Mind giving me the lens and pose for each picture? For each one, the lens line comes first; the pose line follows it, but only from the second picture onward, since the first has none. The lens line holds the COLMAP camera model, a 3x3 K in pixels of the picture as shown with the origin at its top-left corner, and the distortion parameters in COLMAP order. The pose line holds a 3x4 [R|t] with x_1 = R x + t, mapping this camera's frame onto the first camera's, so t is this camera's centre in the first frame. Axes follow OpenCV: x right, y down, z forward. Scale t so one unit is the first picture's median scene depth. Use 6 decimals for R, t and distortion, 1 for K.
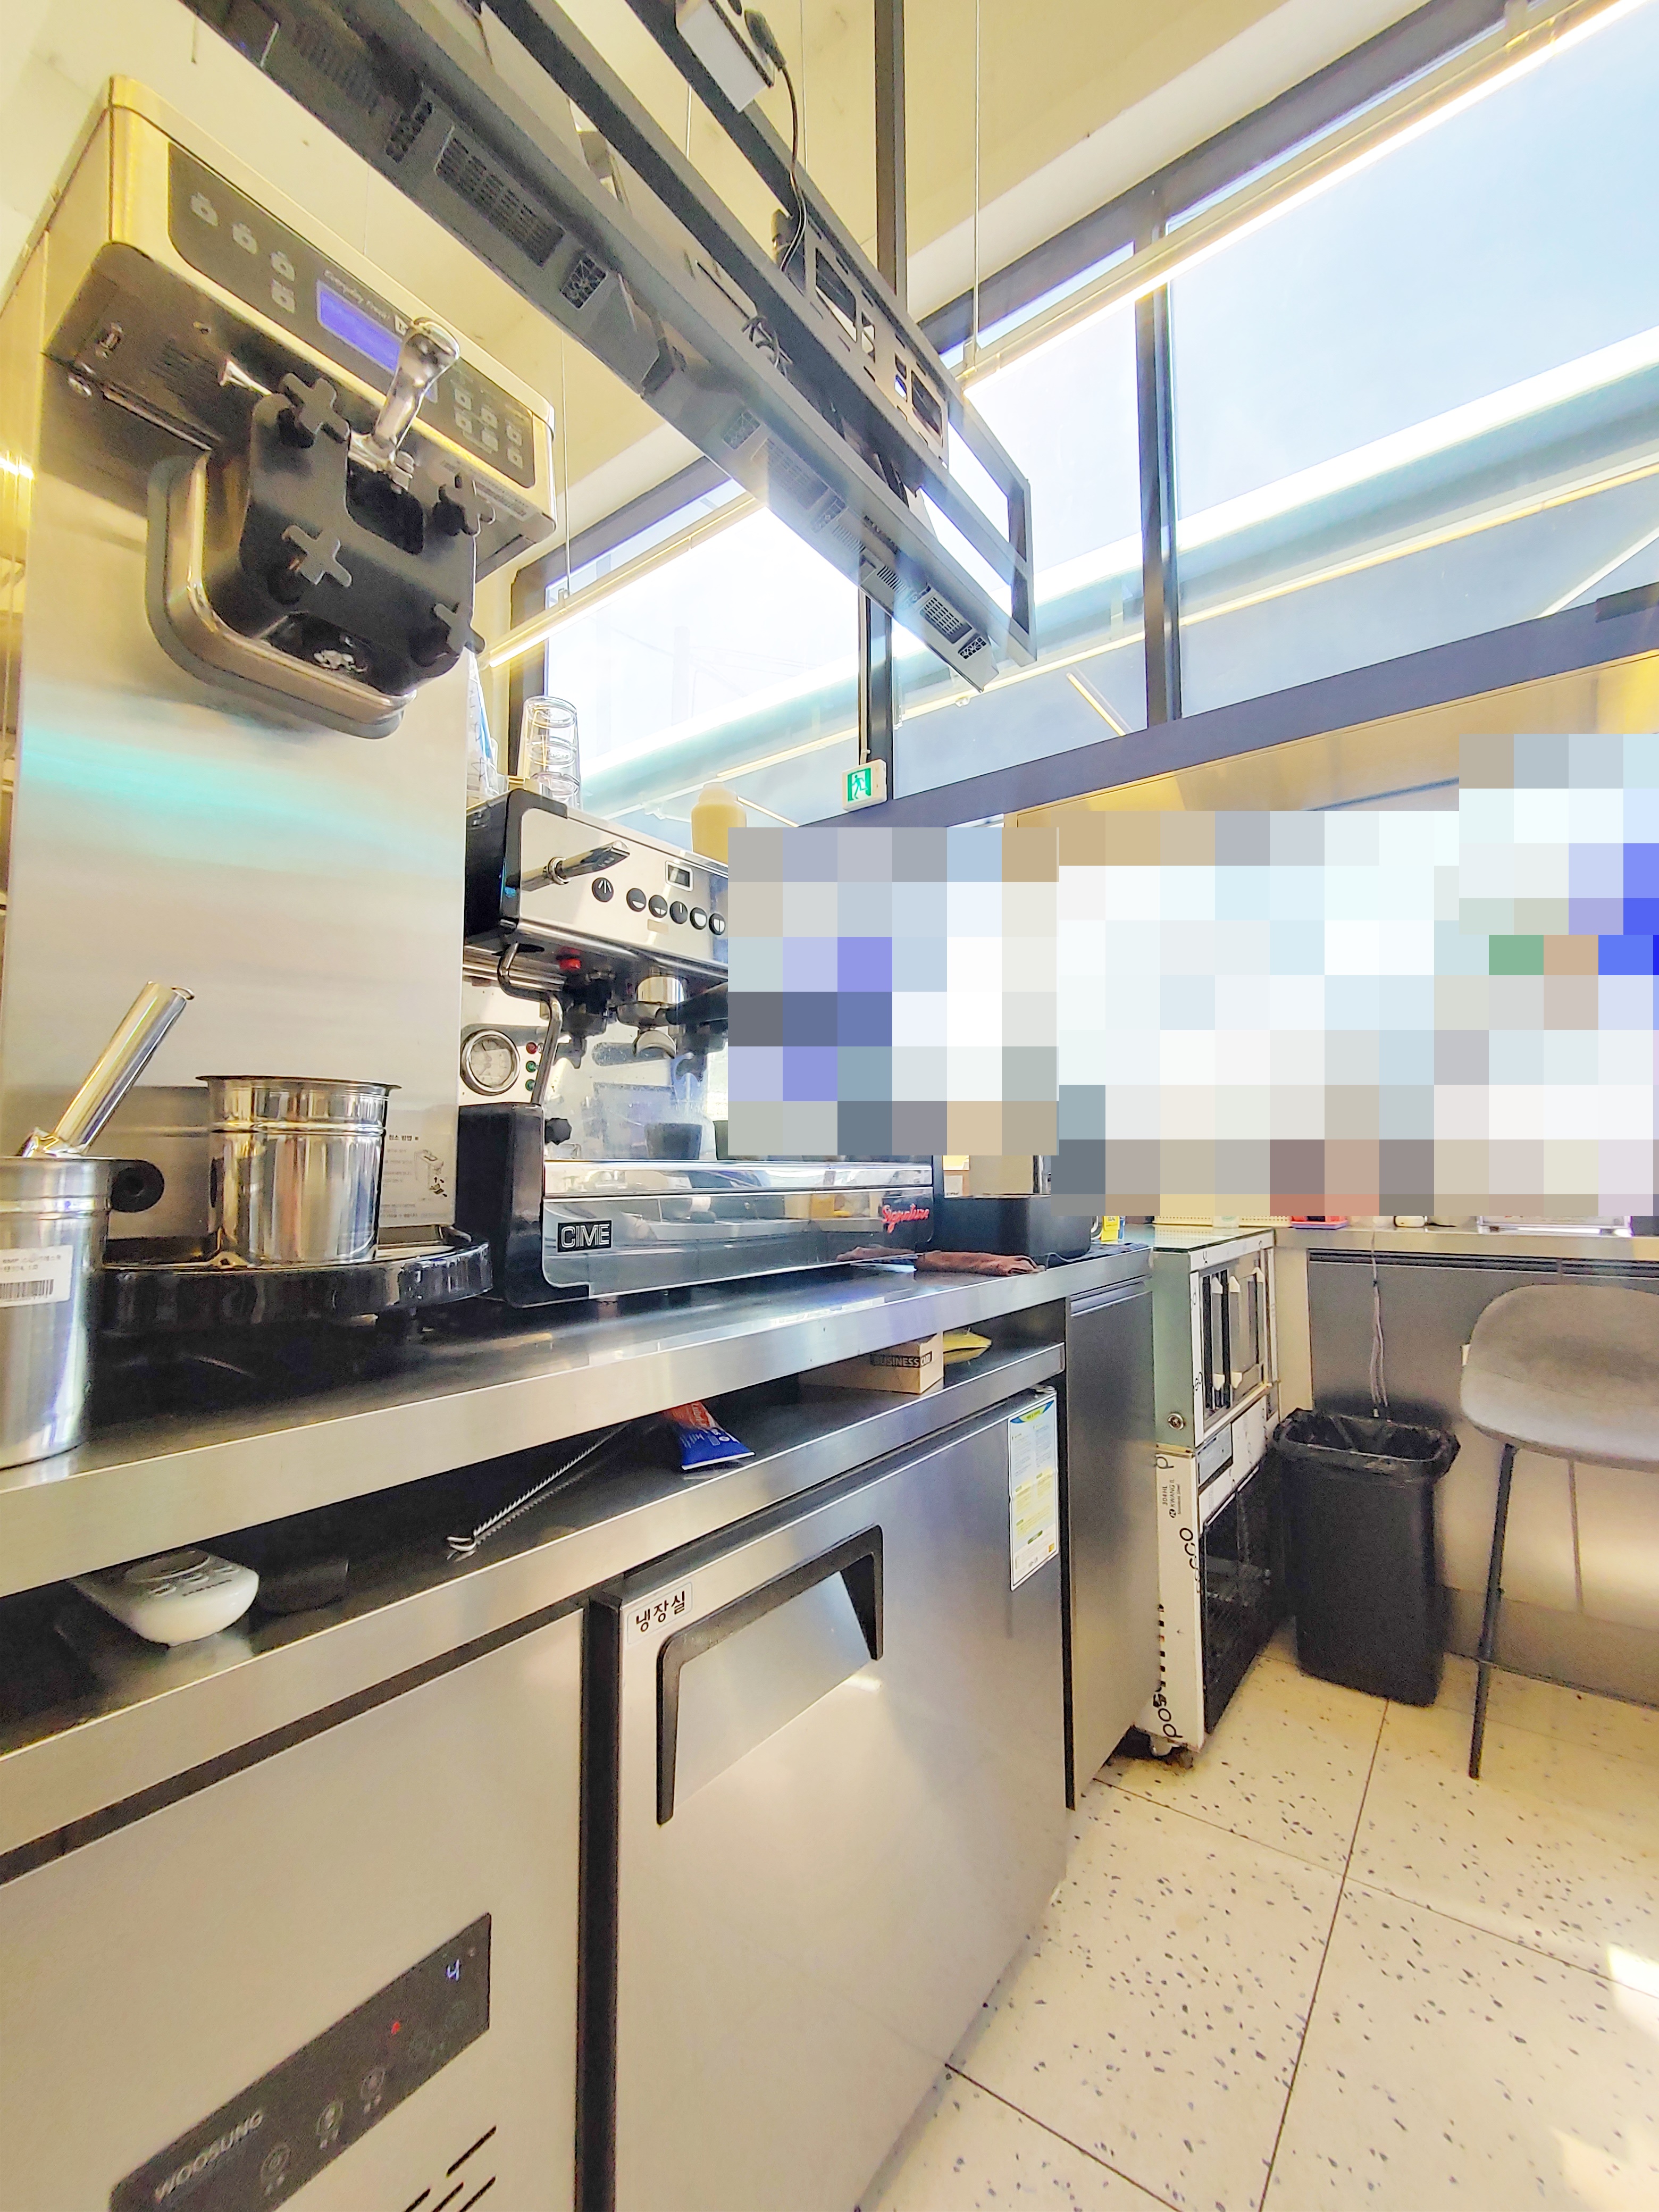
lens RADIAL K [[938.5, 0, 829.7], [0, 938.5, 1103.7], [0, 0, 1]] dist [0.001624, -0.000753]
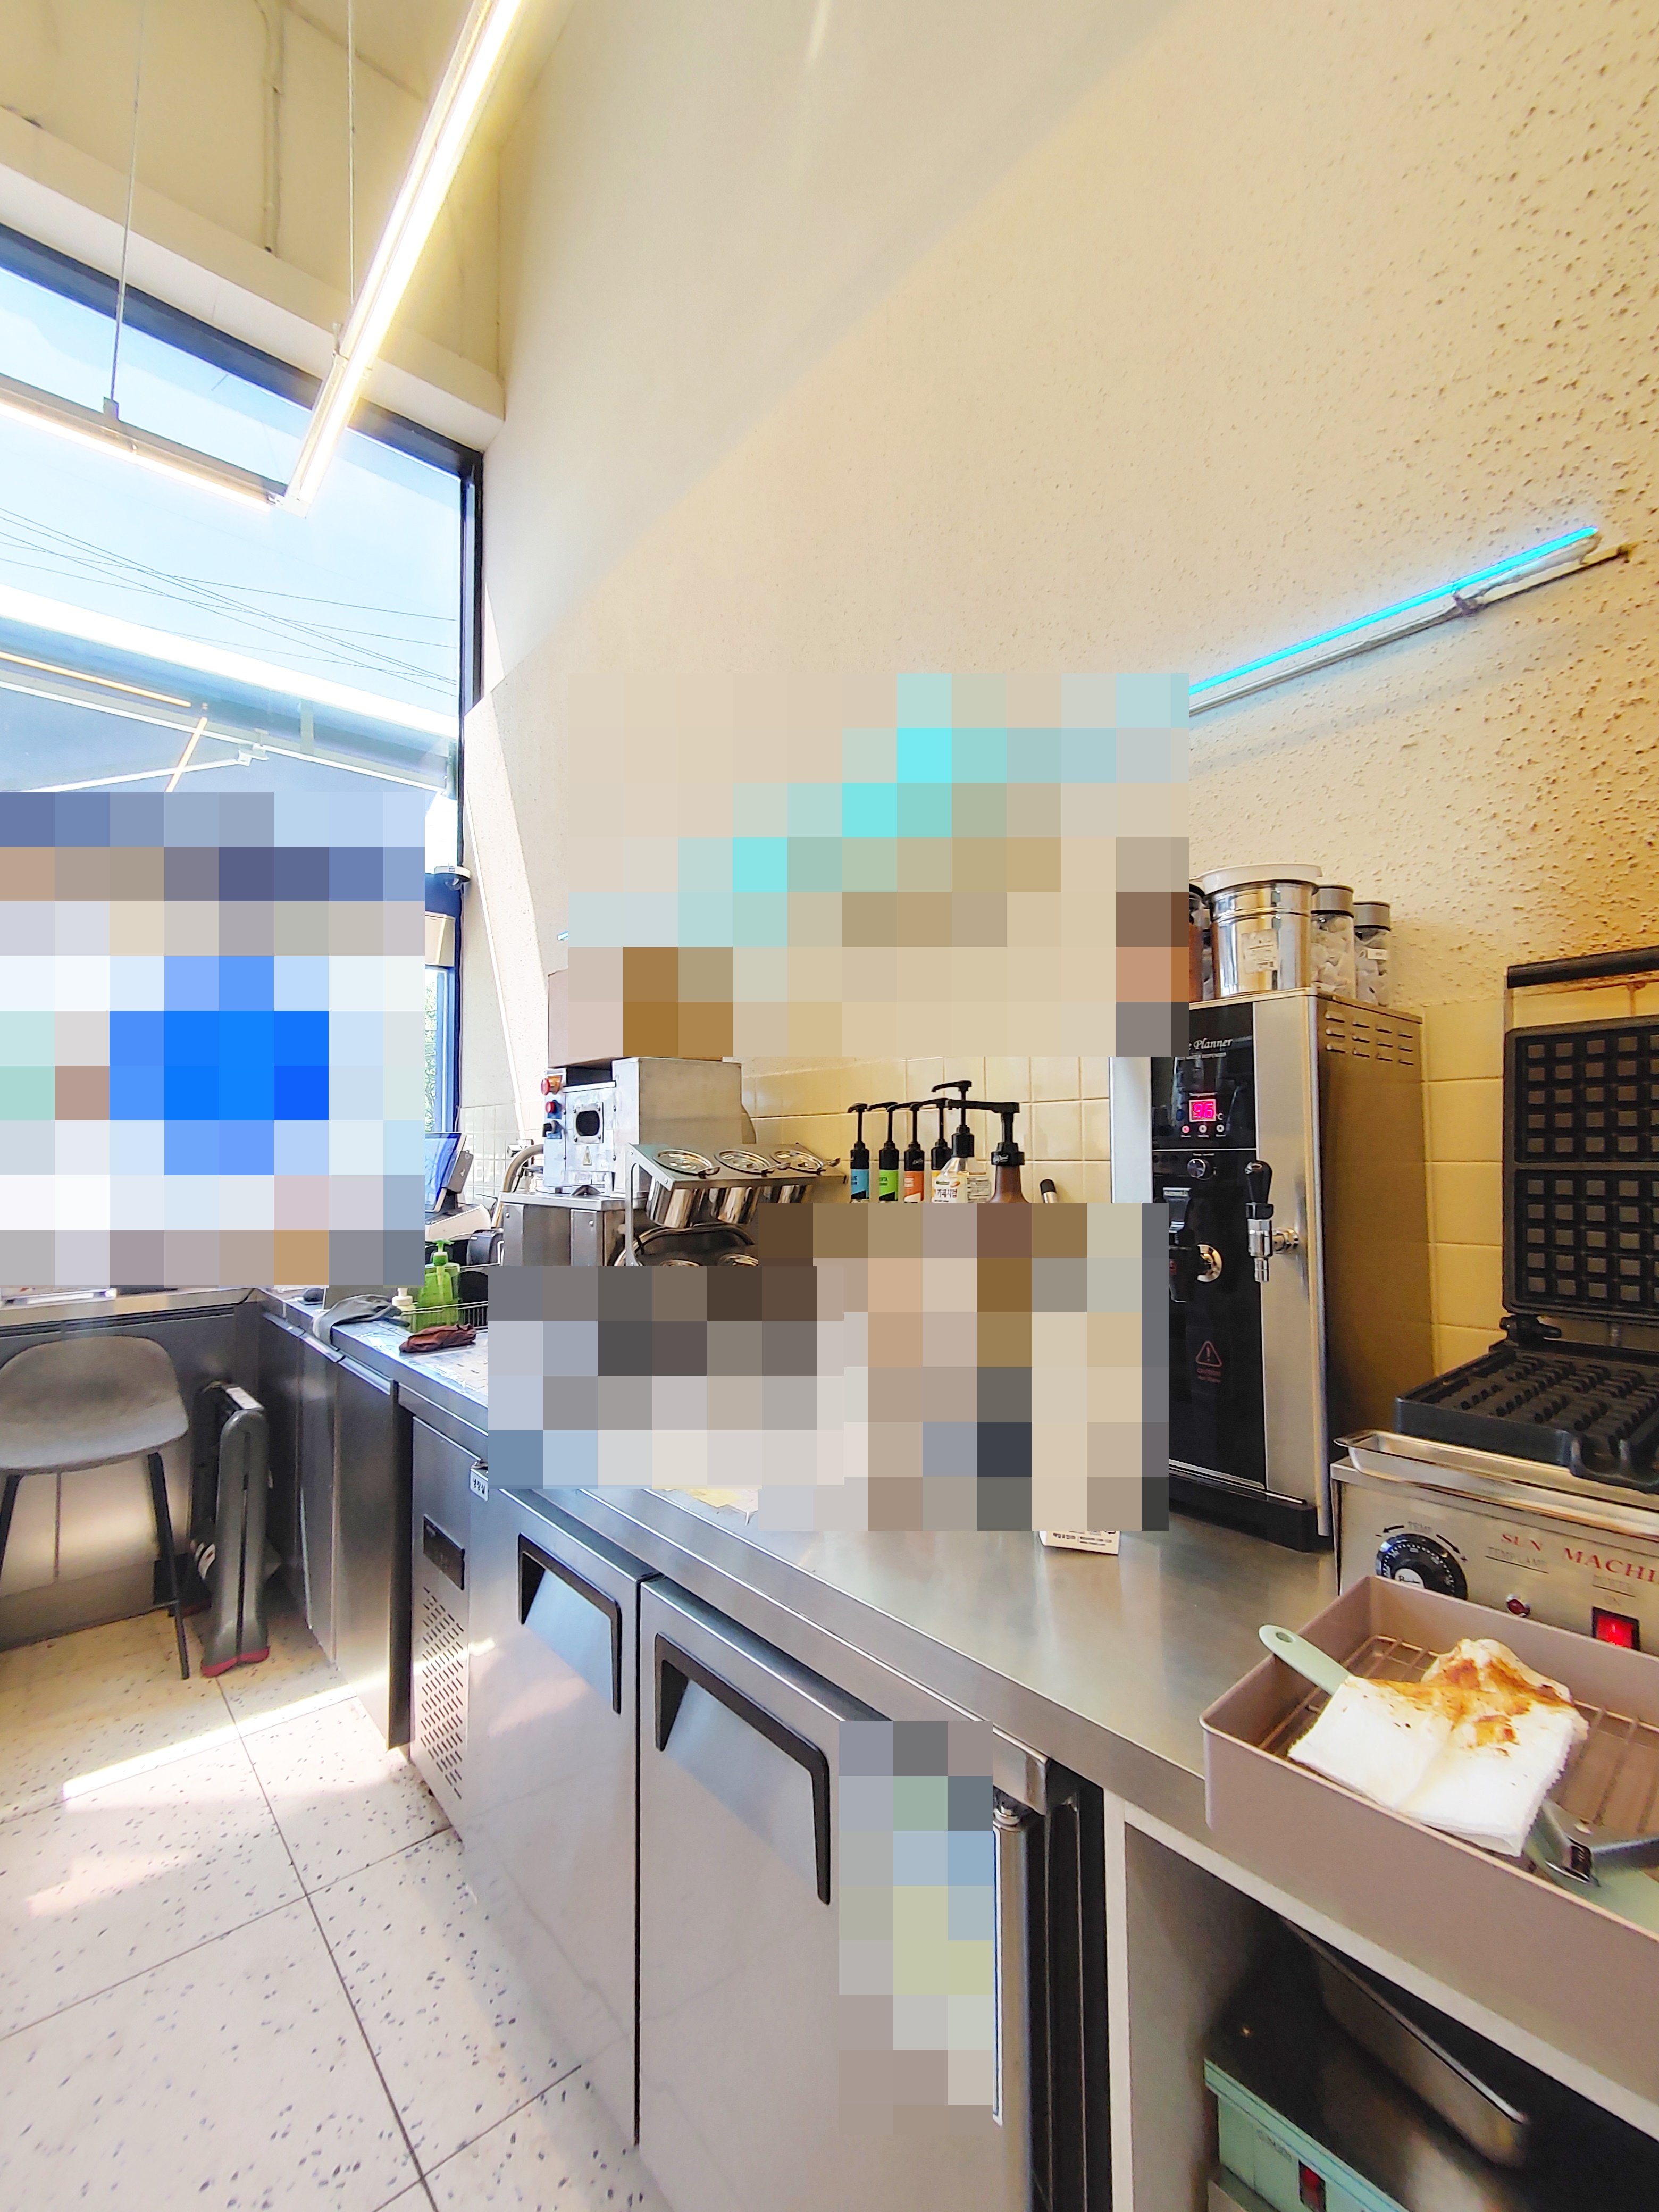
lens RADIAL K [[938.5, 0, 833.0], [0, 938.5, 1106.0], [0, 0, 1]] dist [0.001624, -0.000753]
pose [[0.212094, 0.059451, 0.975439, -0.310401], [-0.054395, 0.997319, -0.048957, -0.134686], [-0.975734, -0.042675, 0.214759, -0.338430]]
